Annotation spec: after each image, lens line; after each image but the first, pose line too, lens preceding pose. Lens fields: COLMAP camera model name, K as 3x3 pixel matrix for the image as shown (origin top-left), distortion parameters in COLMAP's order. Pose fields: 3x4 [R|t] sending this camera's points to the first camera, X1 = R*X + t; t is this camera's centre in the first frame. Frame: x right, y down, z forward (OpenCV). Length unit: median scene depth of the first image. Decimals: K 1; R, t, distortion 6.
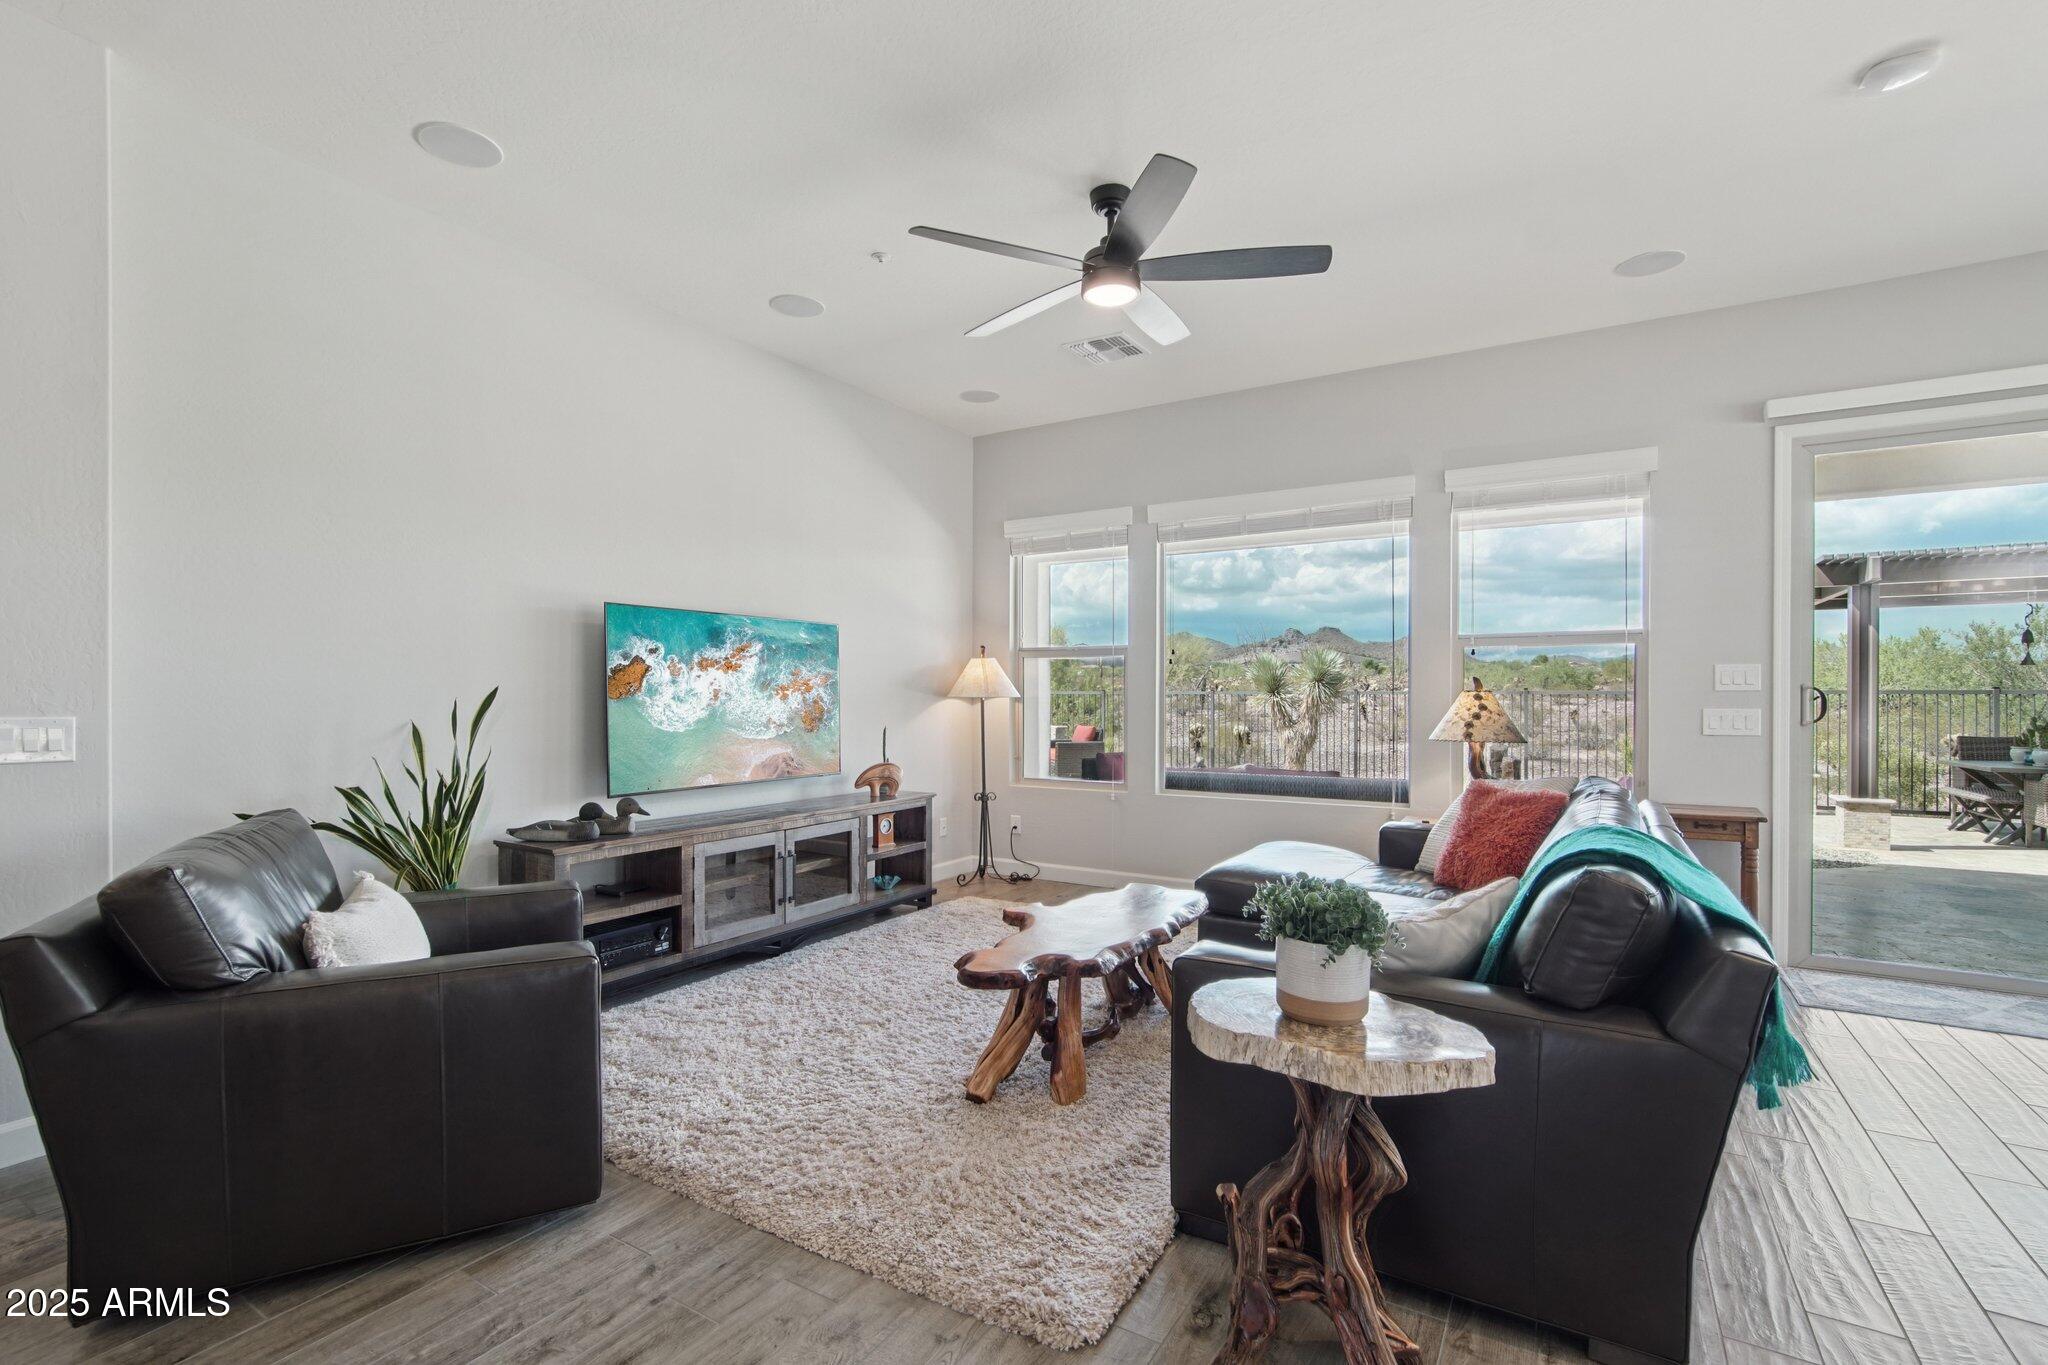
lens RADIAL K [[933.0, 0, 1037.5], [0, 933.0, 689.3], [0, 0, 1]] dist [-0.025942, 0.004087]
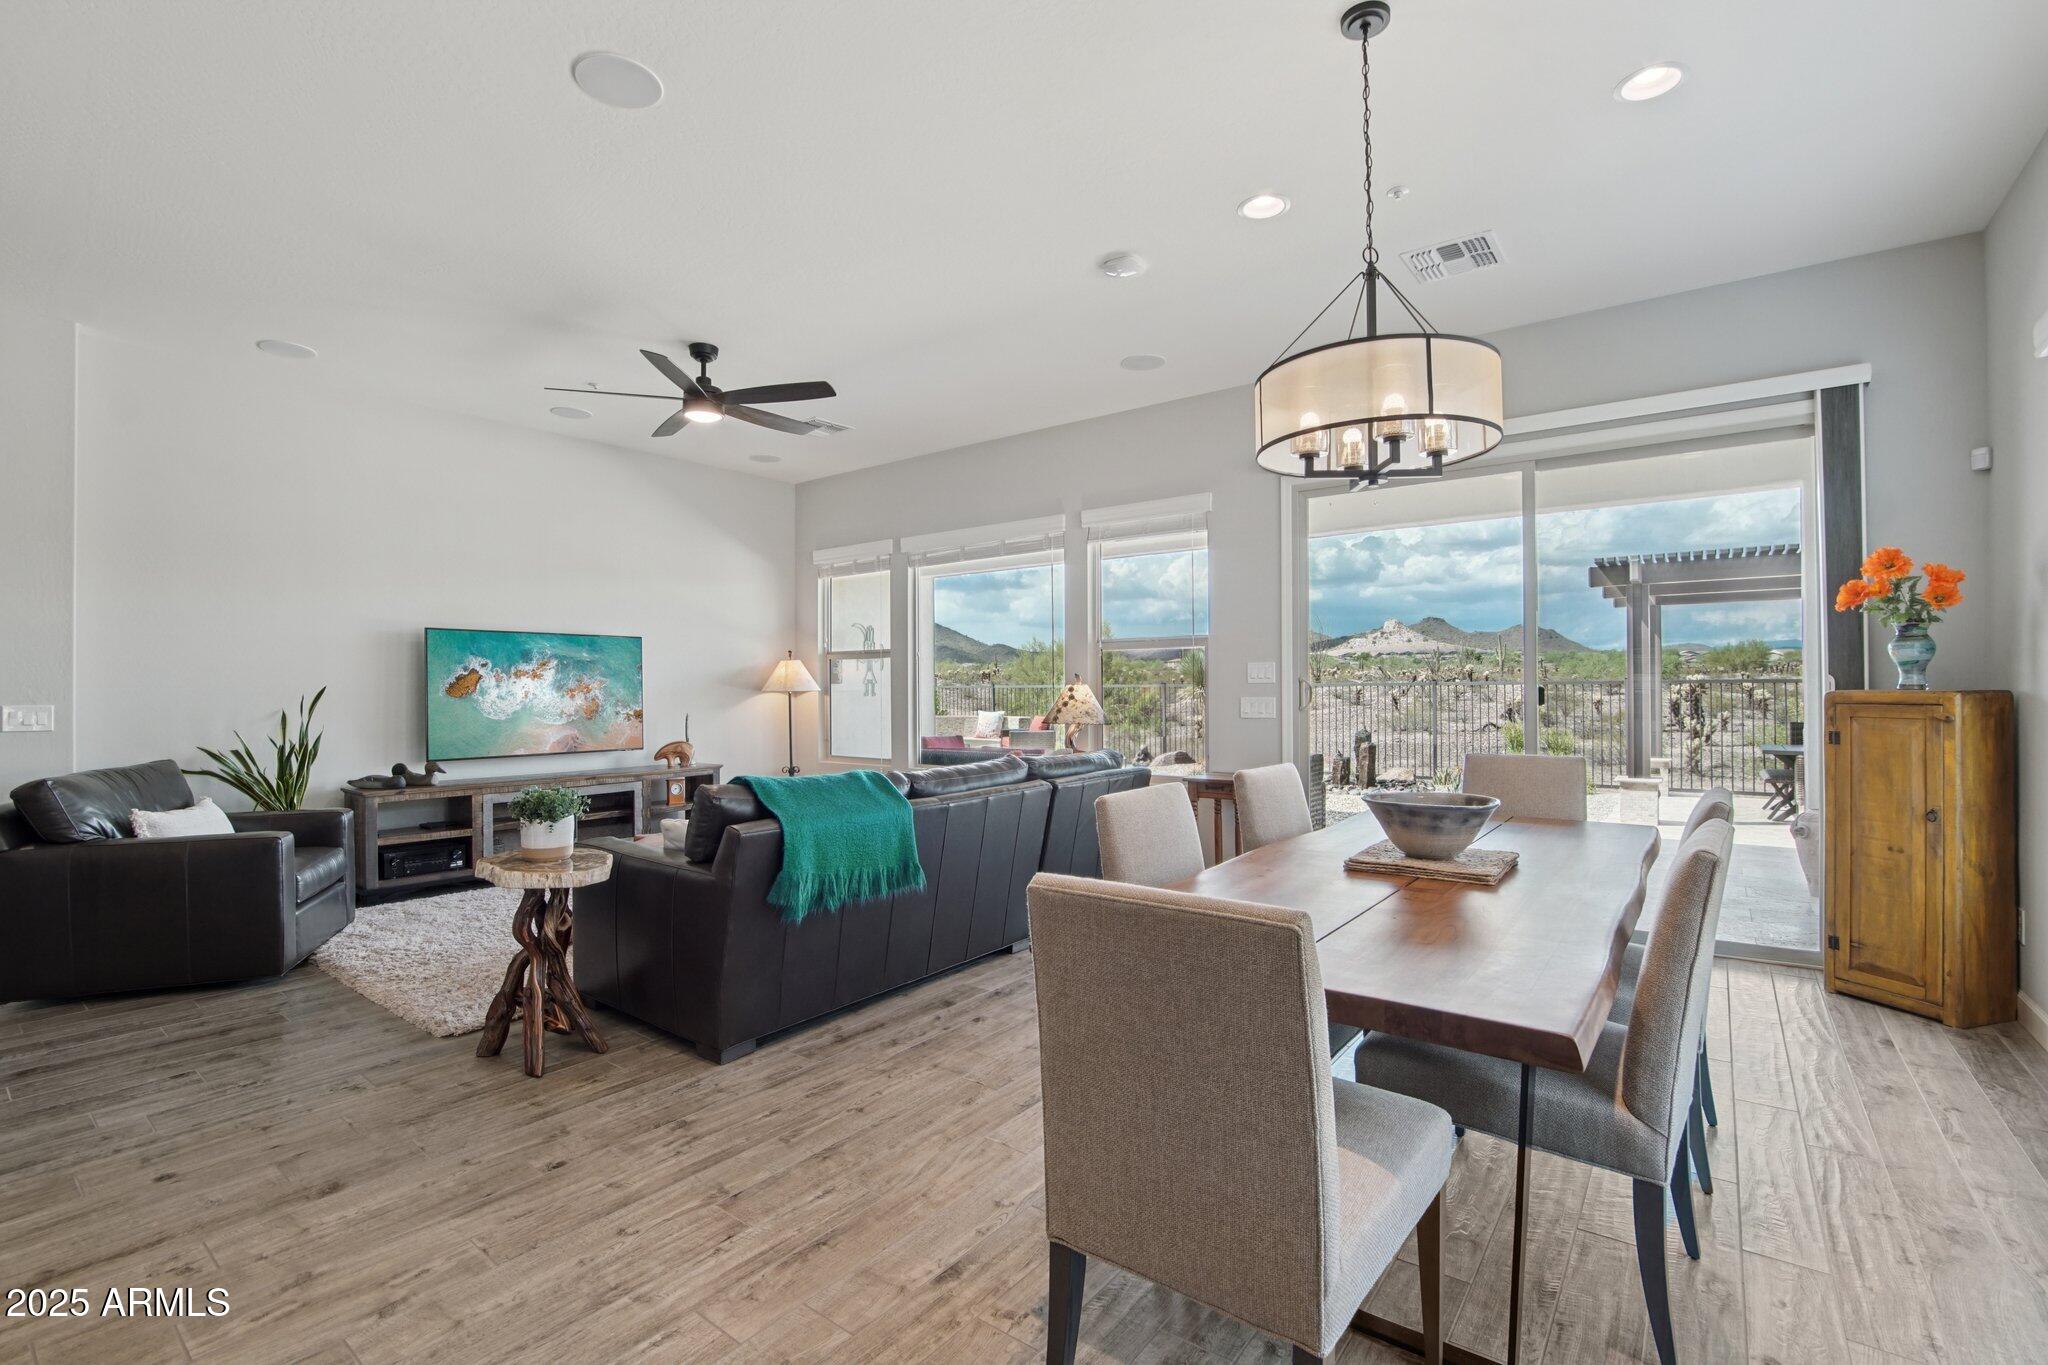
lens RADIAL K [[933.0, 0, 1044.3], [0, 933.0, 671.5], [0, 0, 1]] dist [-0.025942, 0.004087]
pose [[0.995041, -0.007186, -0.099206, 0.559209], [0.005858, 0.999889, -0.013671, 0.001142], [0.099293, 0.013022, 0.994973, -0.296290]]
